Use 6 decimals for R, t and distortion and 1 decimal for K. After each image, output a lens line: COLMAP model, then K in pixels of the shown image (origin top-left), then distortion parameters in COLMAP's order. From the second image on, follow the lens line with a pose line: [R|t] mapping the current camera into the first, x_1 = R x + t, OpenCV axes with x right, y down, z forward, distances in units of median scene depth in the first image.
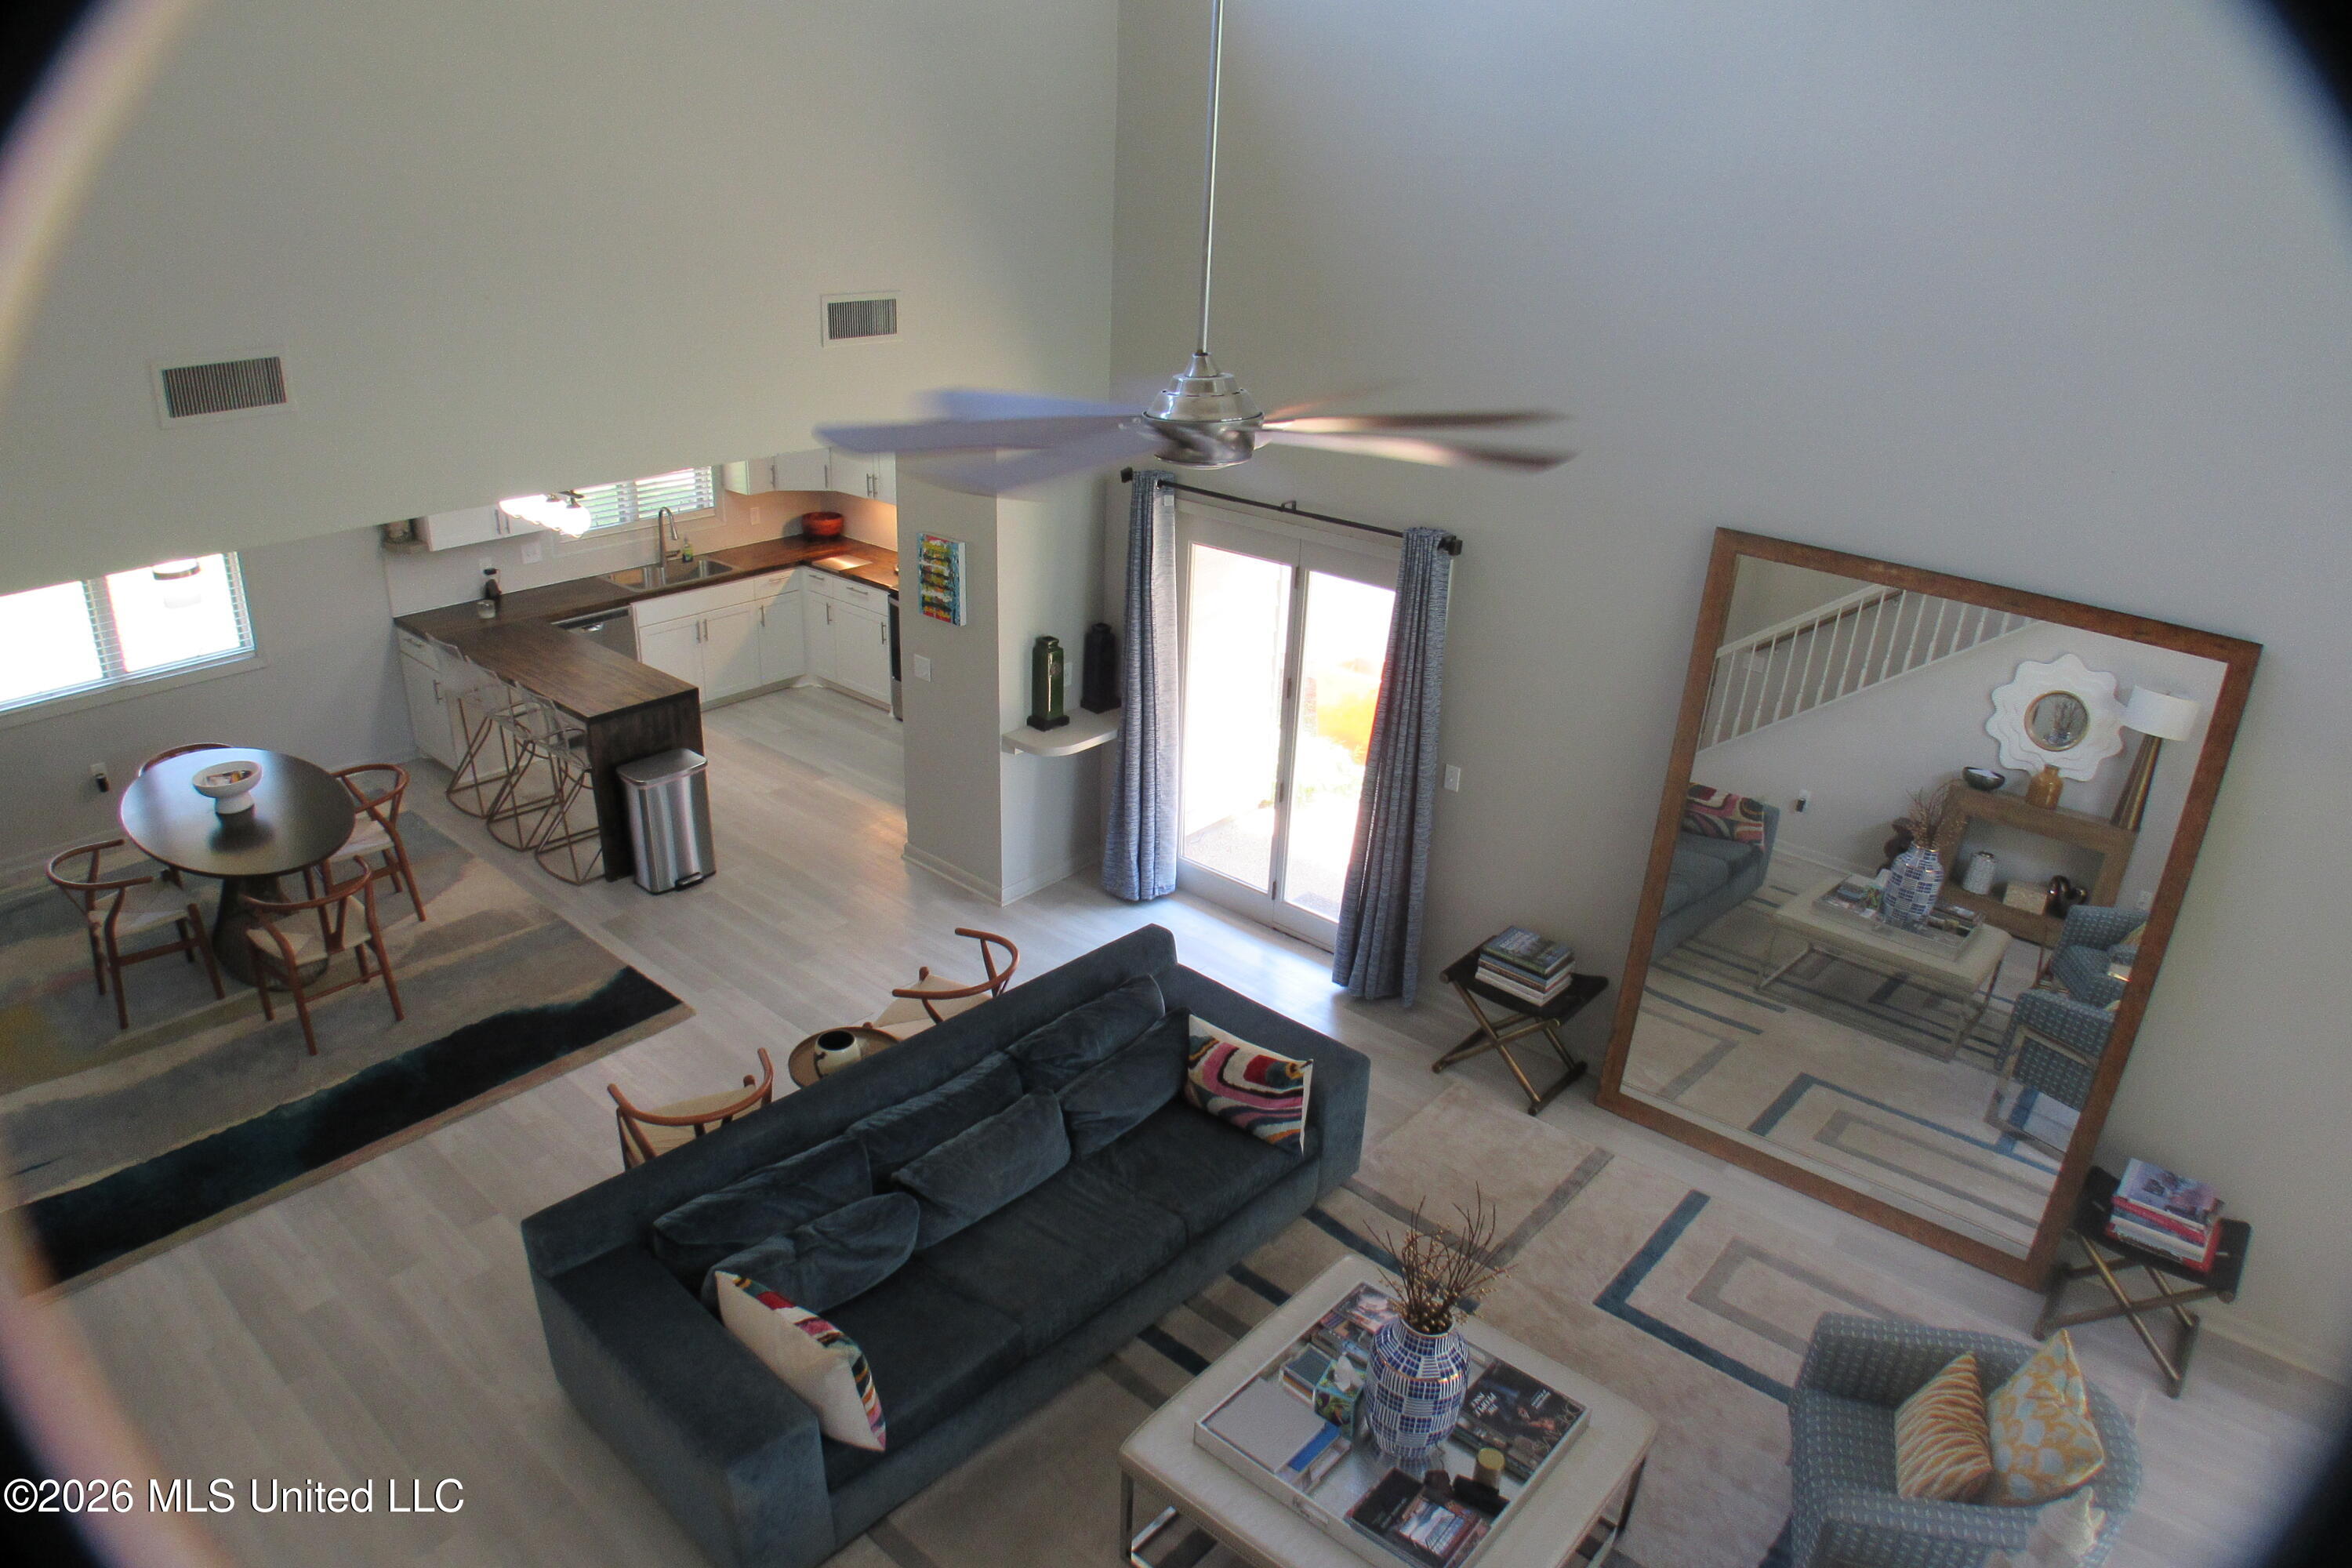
lens RADIAL K [[1474.6, 0, 1170.2], [0, 1474.6, 795.0], [0, 0, 1]] dist [-0.132173, 0.016151]
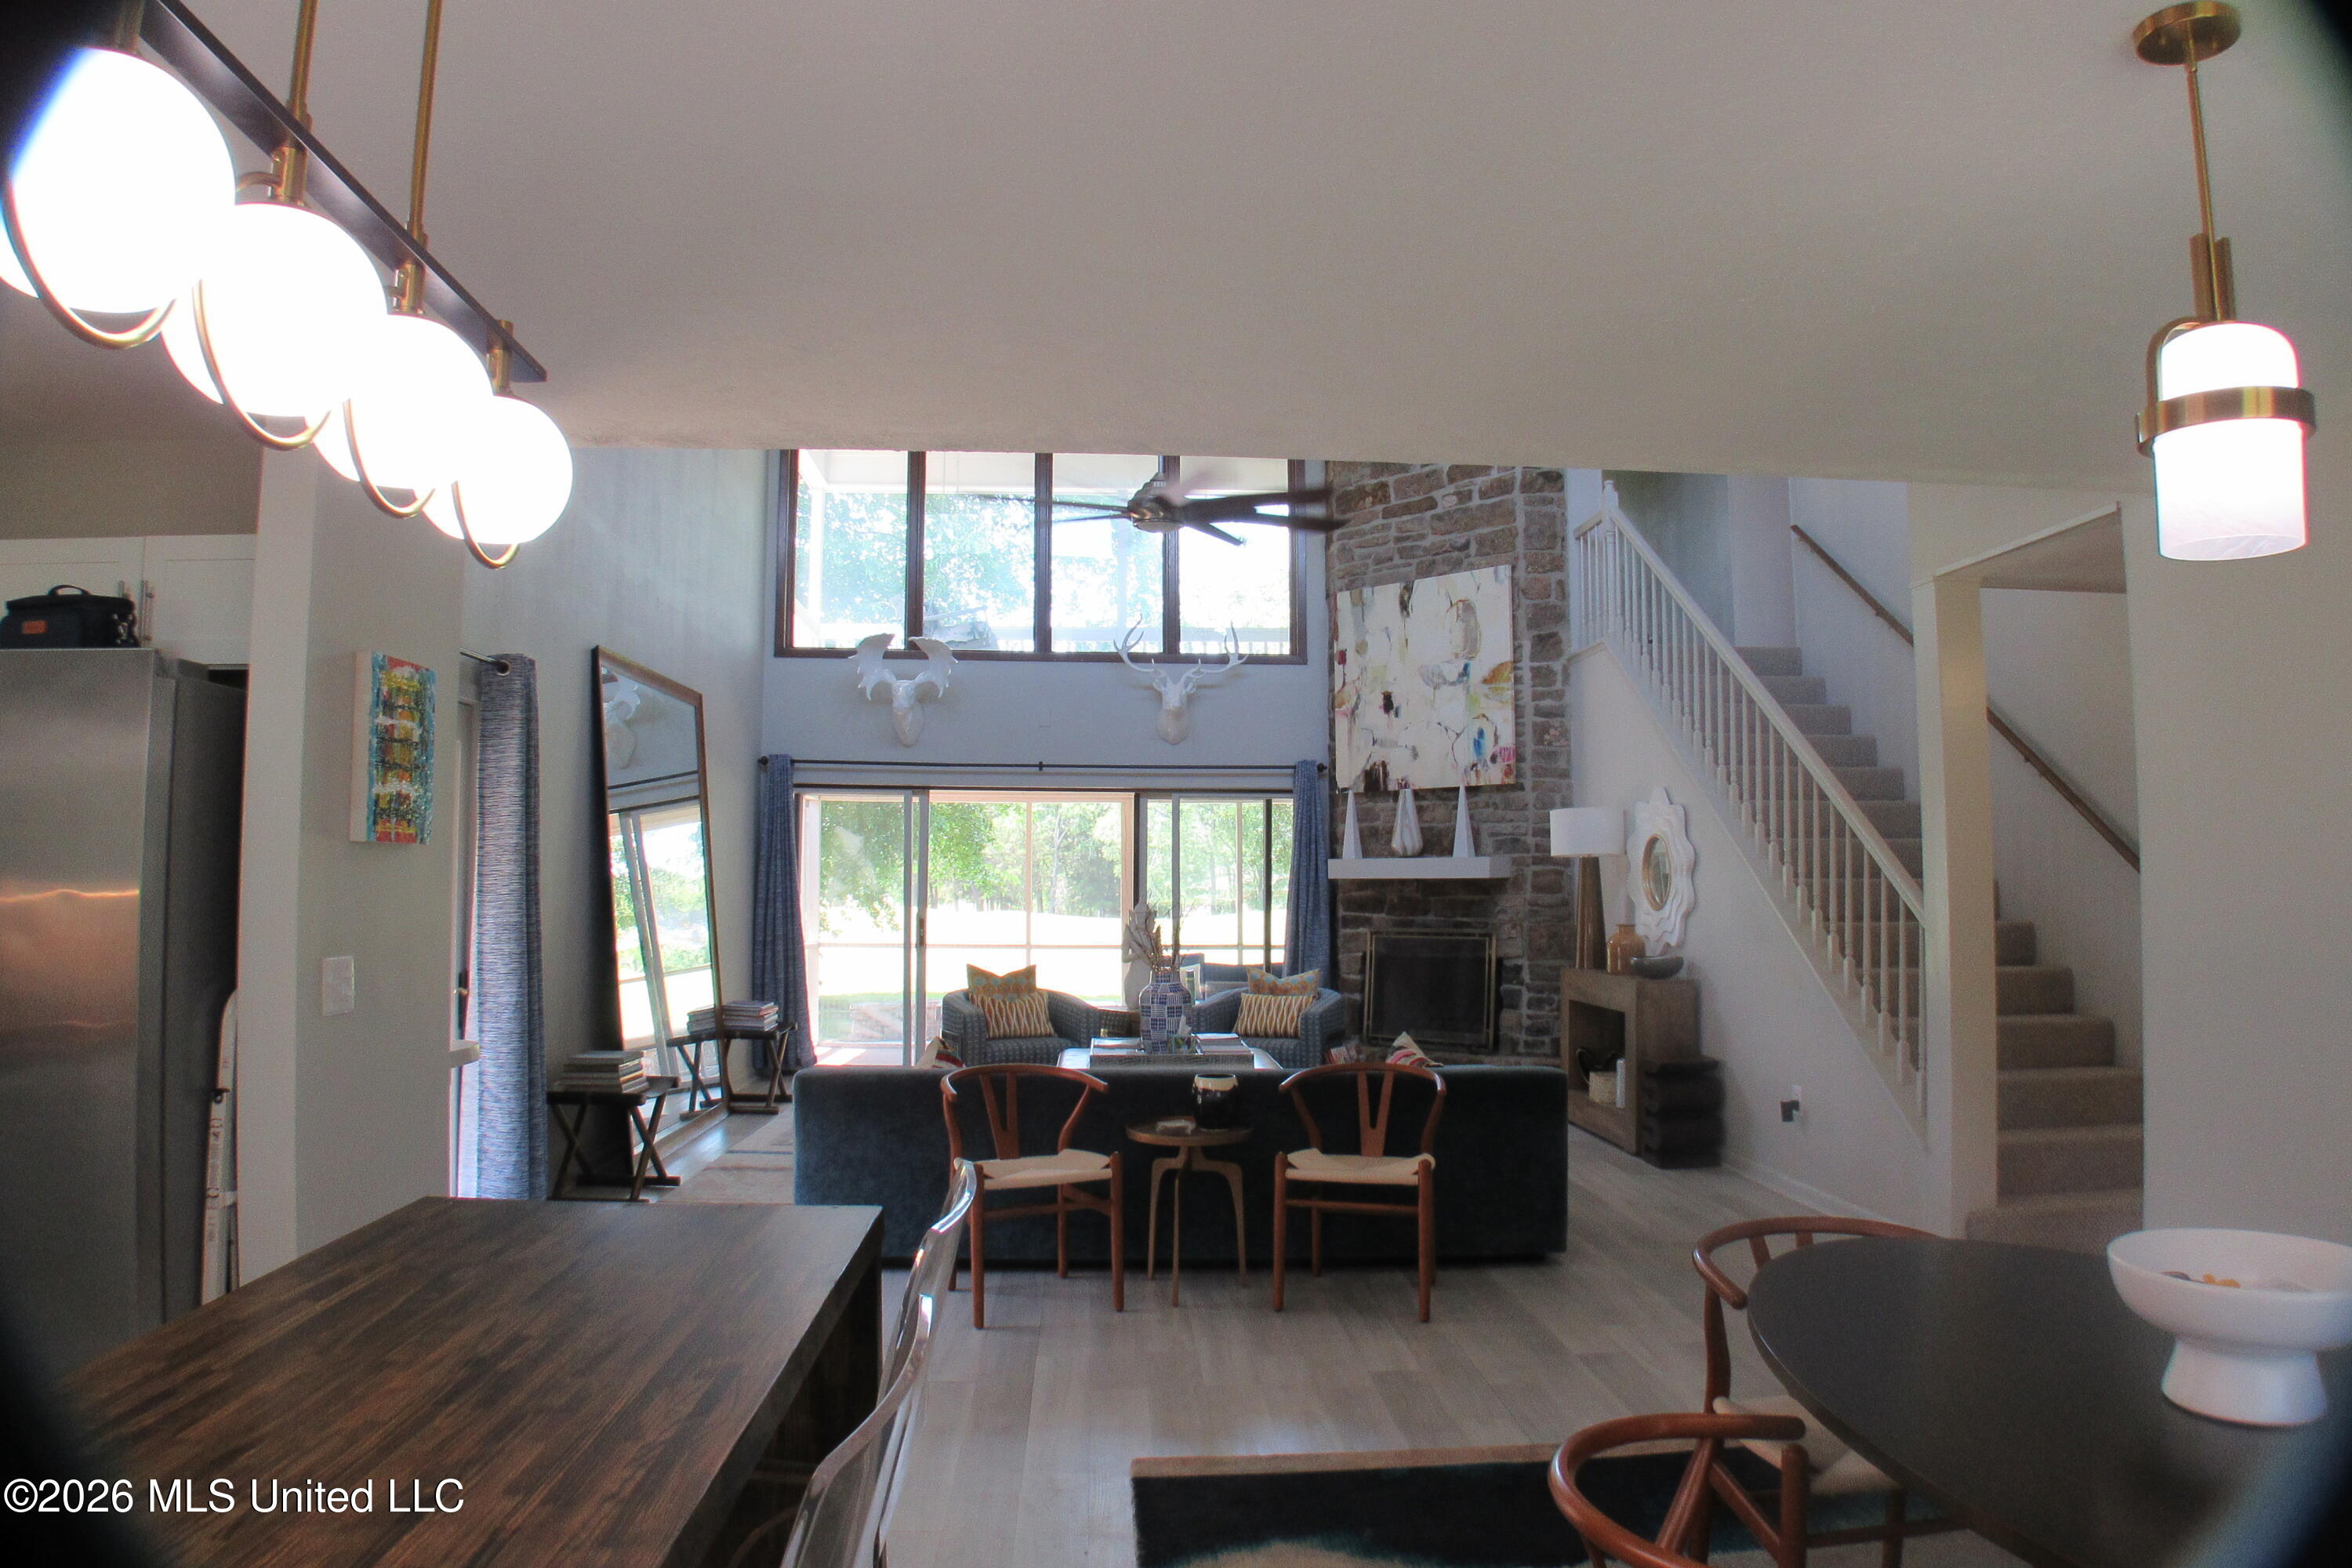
lens RADIAL K [[1474.6, 0, 1170.2], [0, 1474.6, 795.0], [0, 0, 1]] dist [-0.132173, 0.016151]
pose [[-0.703090, 0.007831, 0.711058, -0.735555], [0.262493, 0.932177, 0.249286, -0.208163], [-0.660880, 0.361918, -0.657460, 1.297355]]
